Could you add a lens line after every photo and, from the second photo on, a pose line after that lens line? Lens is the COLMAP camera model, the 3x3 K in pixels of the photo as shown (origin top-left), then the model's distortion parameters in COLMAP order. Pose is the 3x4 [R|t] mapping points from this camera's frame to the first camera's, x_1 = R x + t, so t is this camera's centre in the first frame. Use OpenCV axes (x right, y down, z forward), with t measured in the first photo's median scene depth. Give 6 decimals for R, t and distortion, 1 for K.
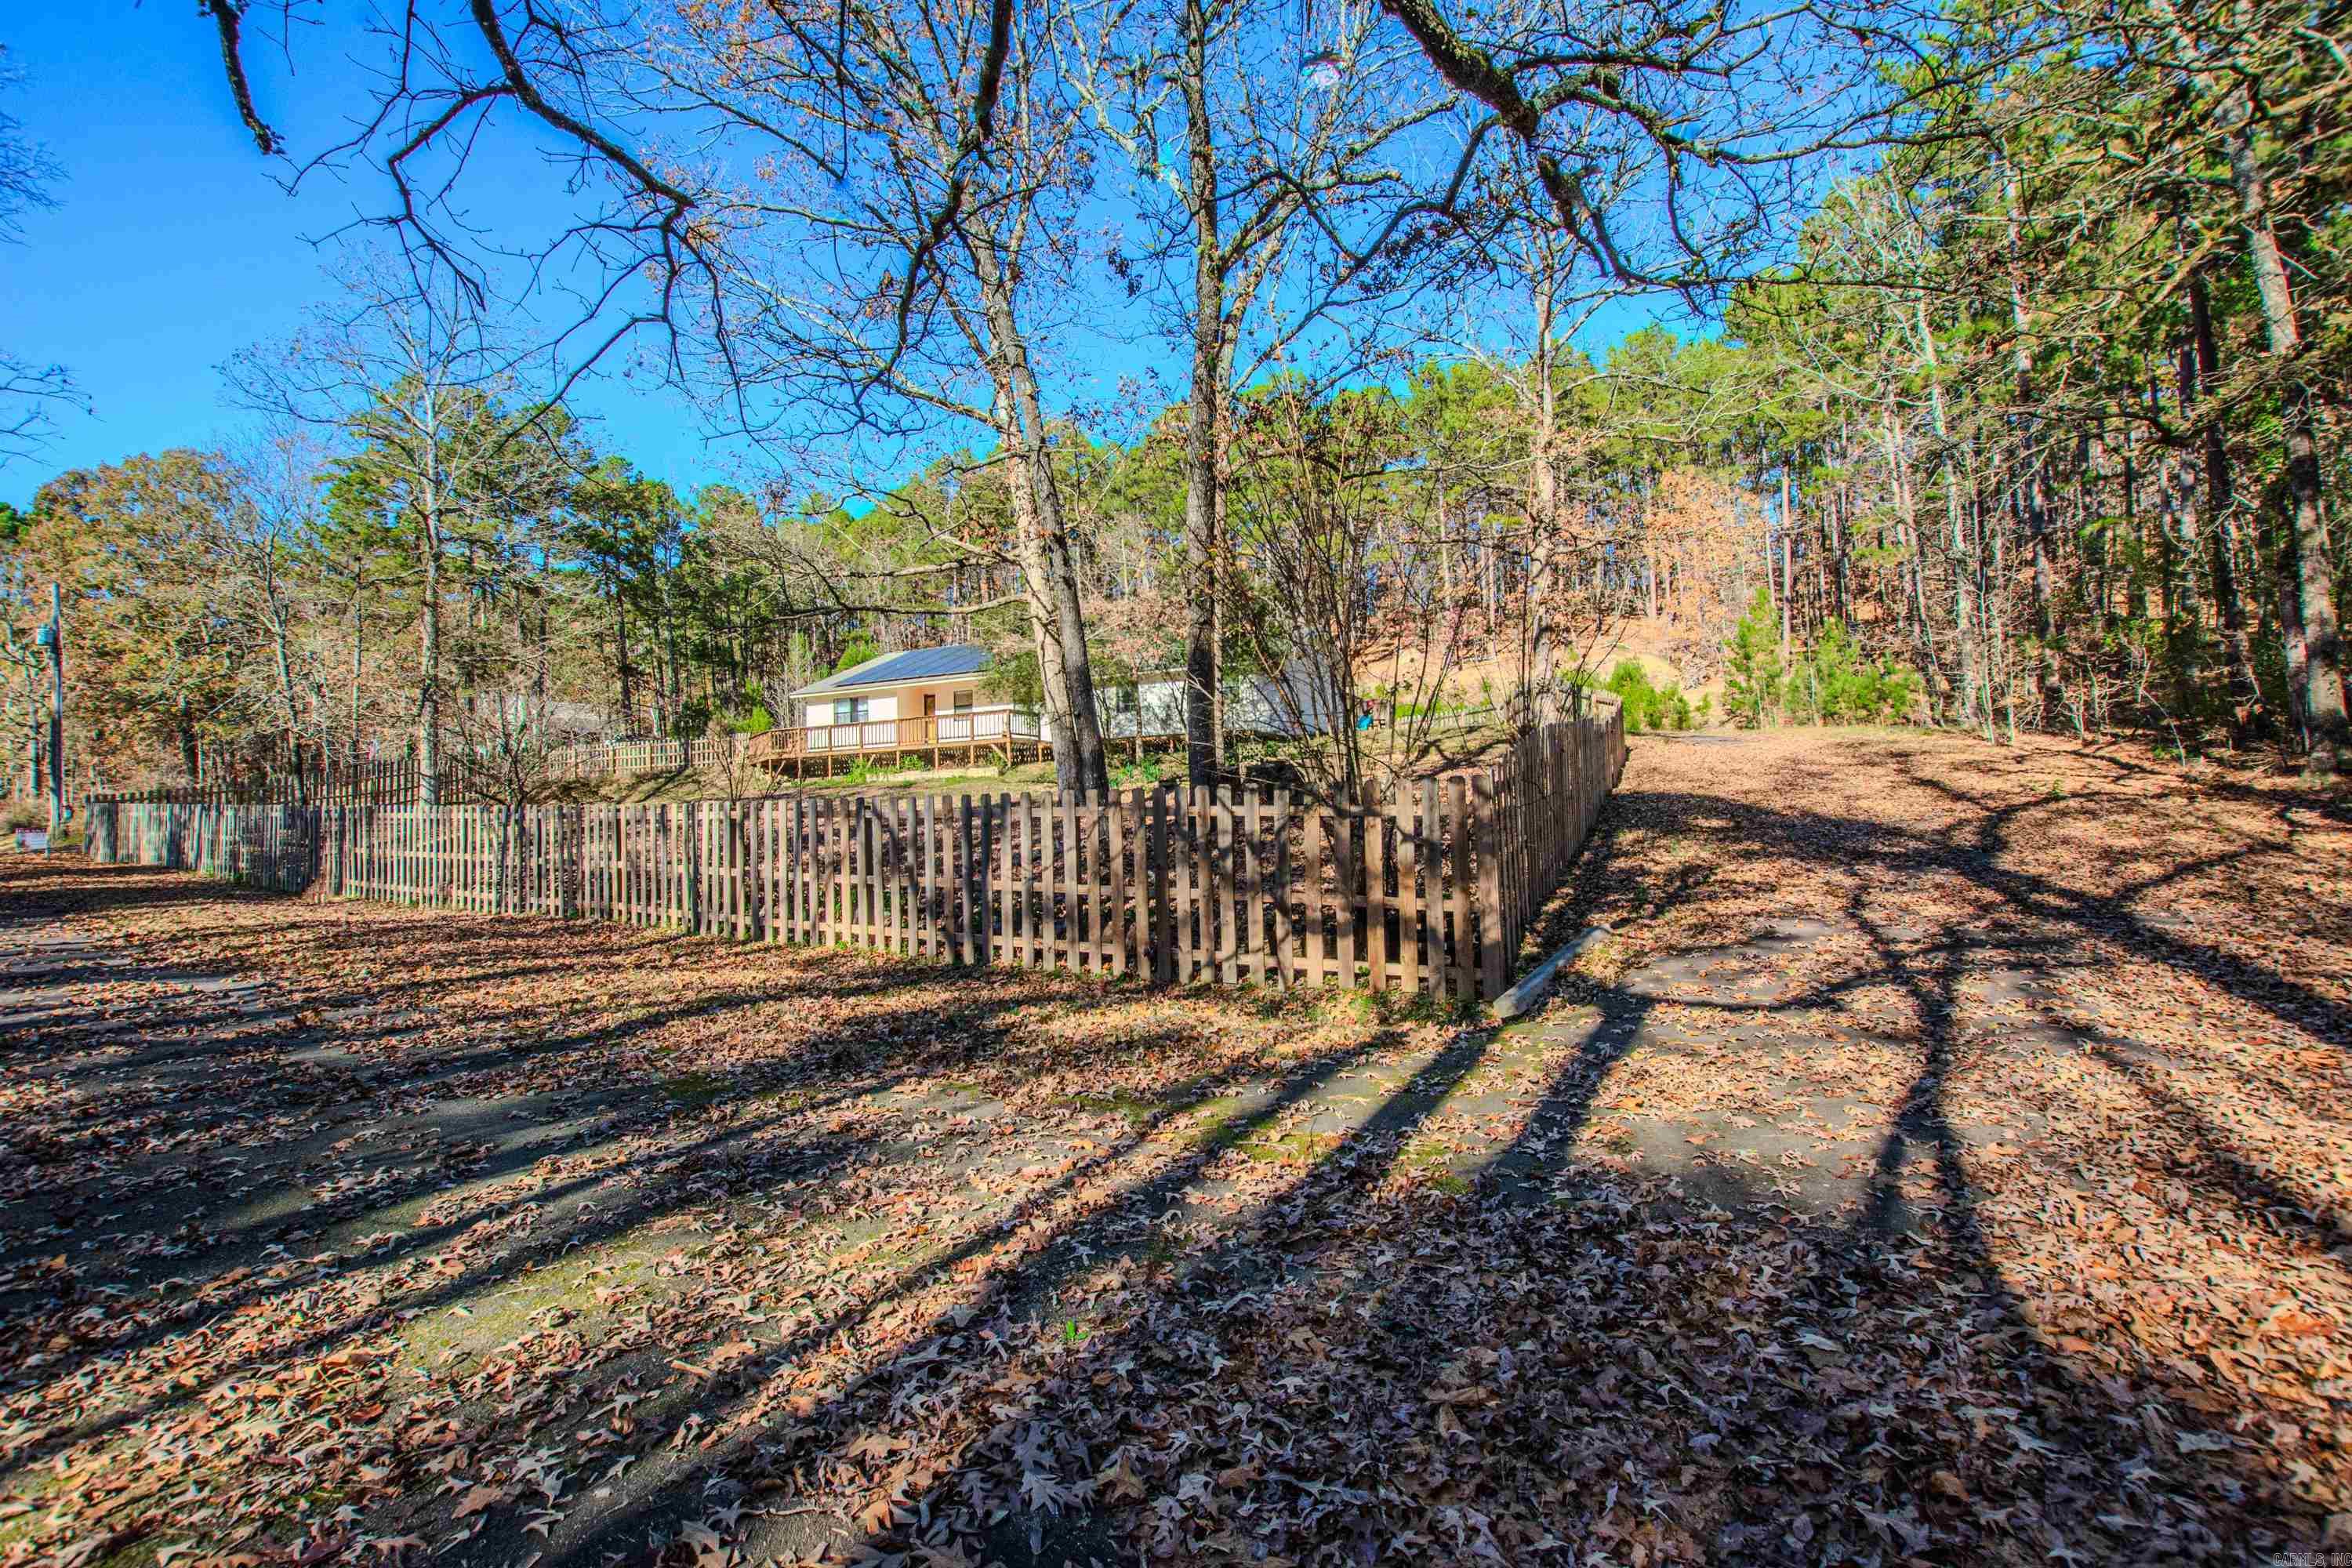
lens RADIAL K [[1029.1, 0, 1176.4], [0, 1029.1, 778.7], [0, 0, 1]] dist [-0.035116, 0.007271]
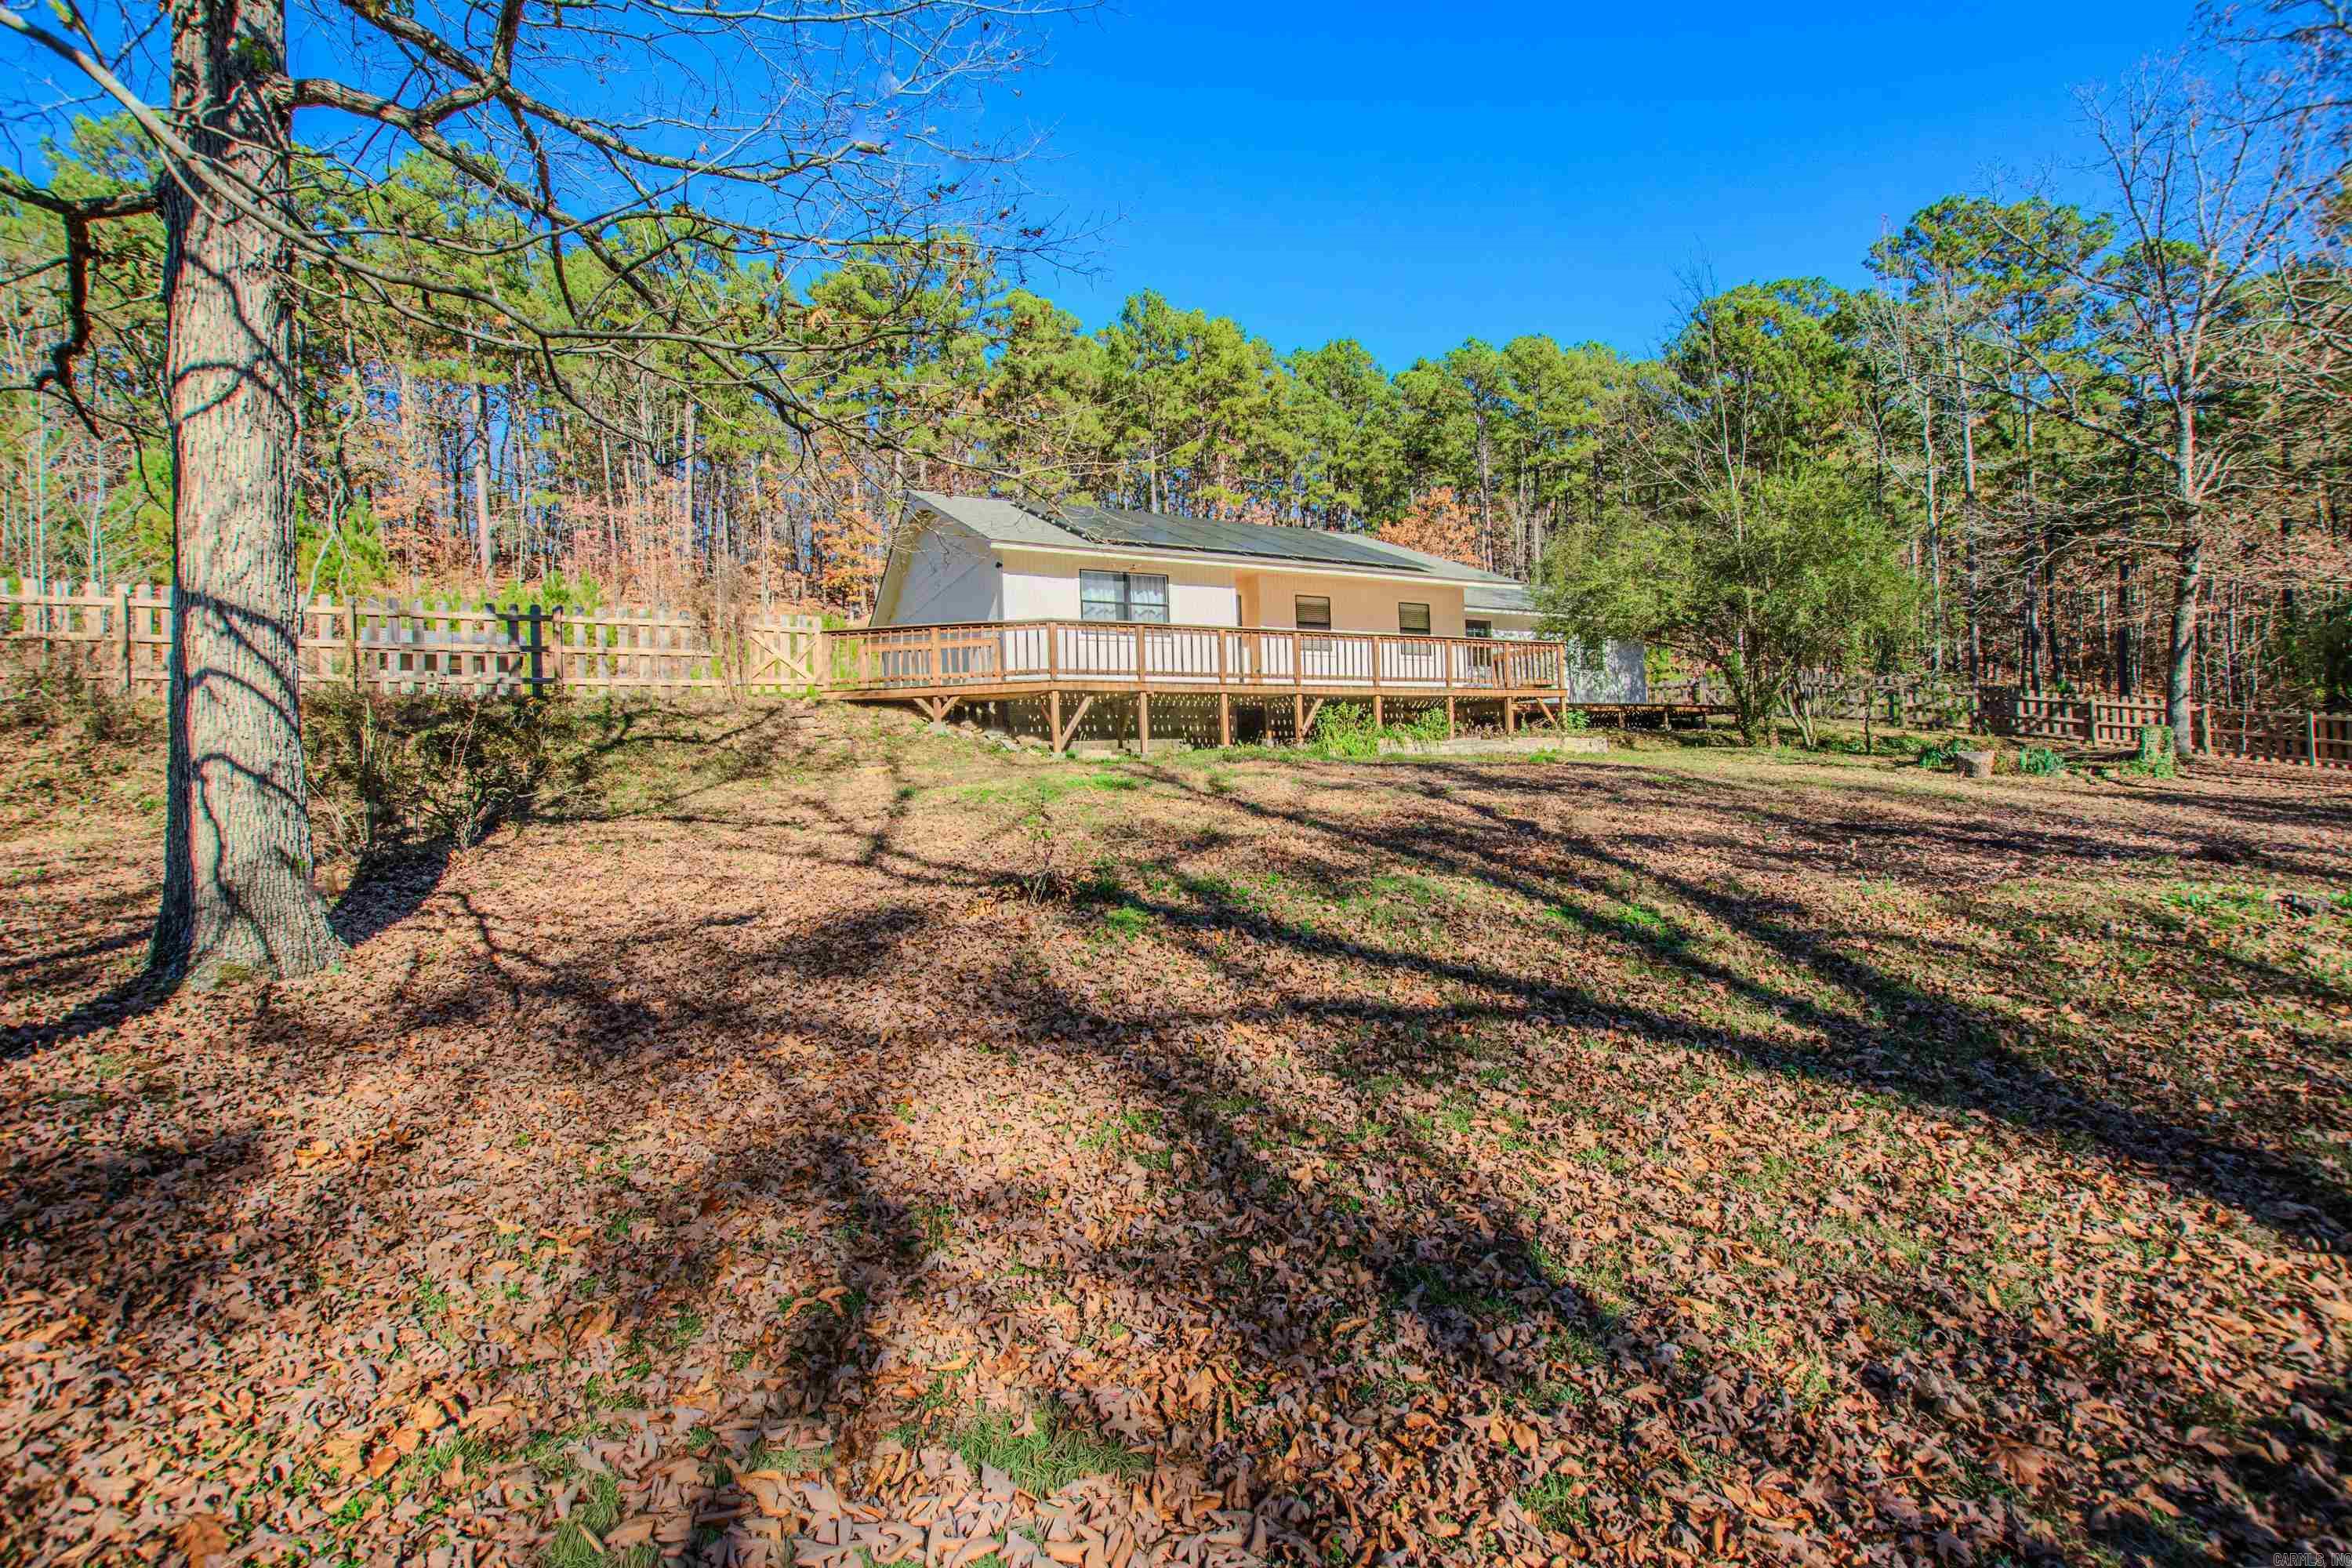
lens RADIAL K [[1029.1, 0, 1176.4], [0, 1029.1, 778.7], [0, 0, 1]] dist [-0.035116, 0.007271]
pose [[0.614300, 0.014742, 0.788935, -1.490375], [-0.018195, 0.999824, -0.004516, 0.037451], [-0.788863, -0.011581, 0.614460, 1.532613]]
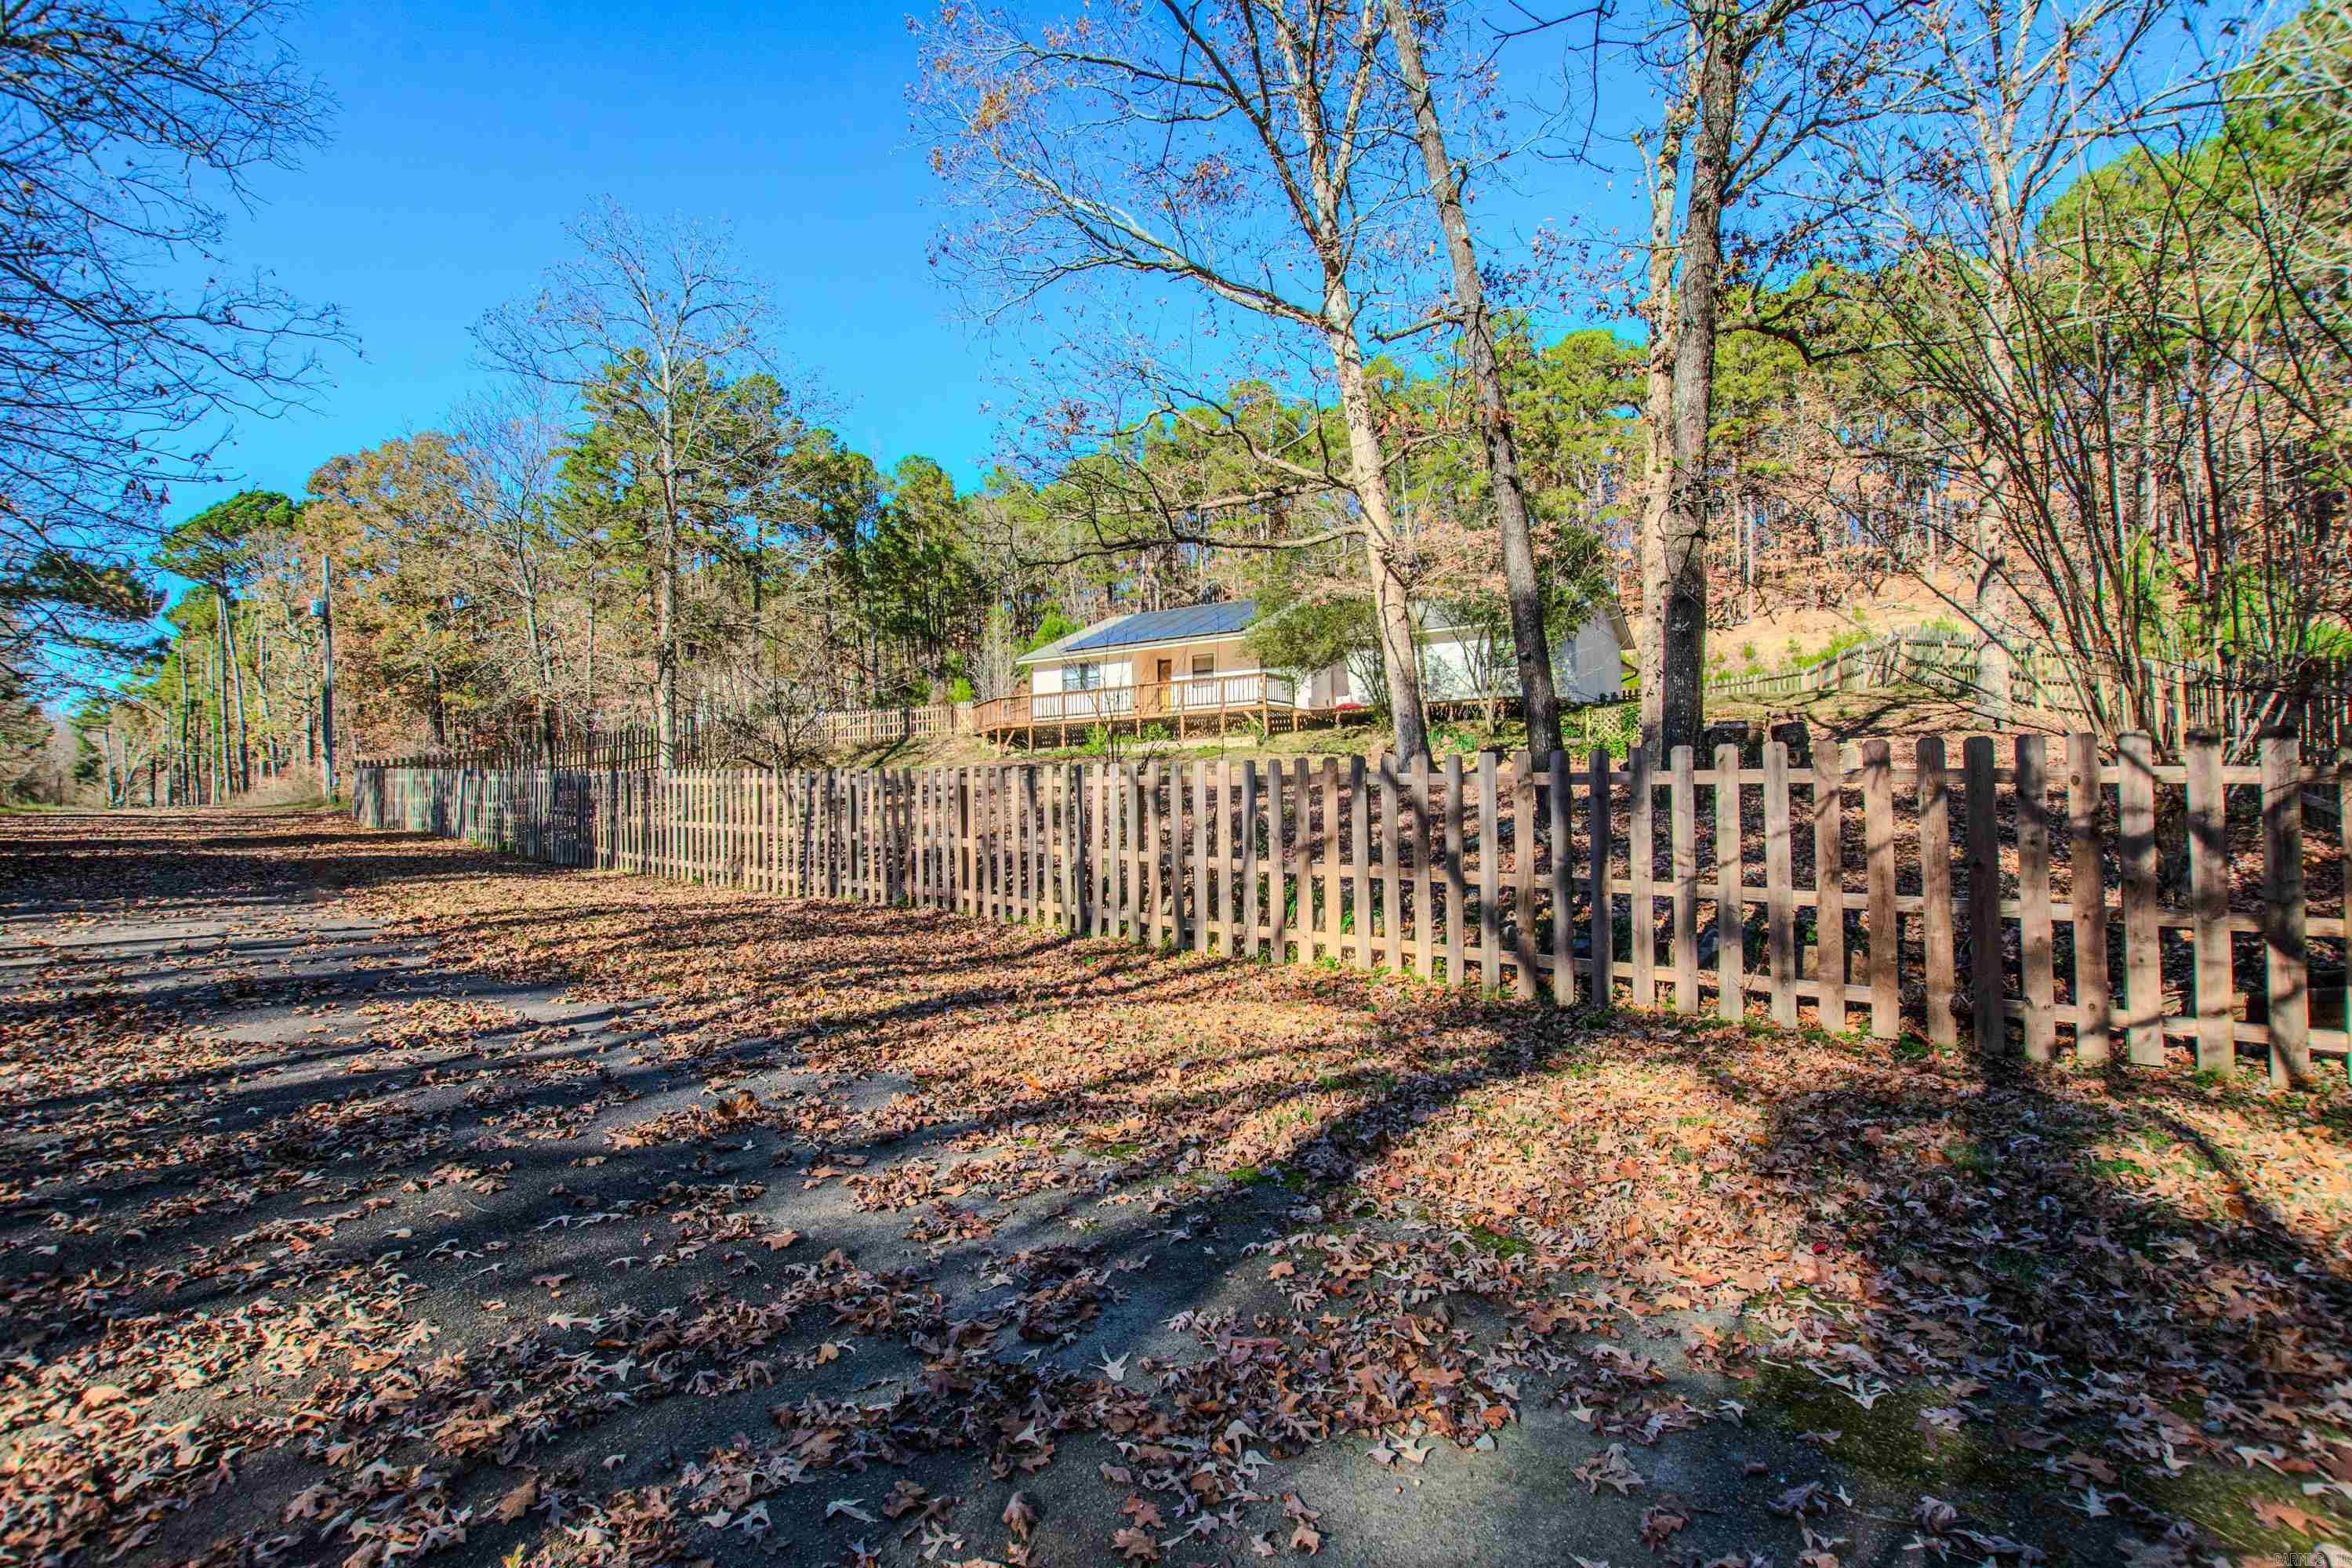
lens RADIAL K [[1031.8, 0, 1188.5], [0, 1031.8, 773.1], [0, 0, 1]] dist [-0.034226, 0.006656]
pose [[0.990671, 0.008128, -0.136032, -0.201689], [-0.005951, 0.999848, 0.016402, 0.011945], [0.136144, -0.015440, 0.990569, 0.171009]]
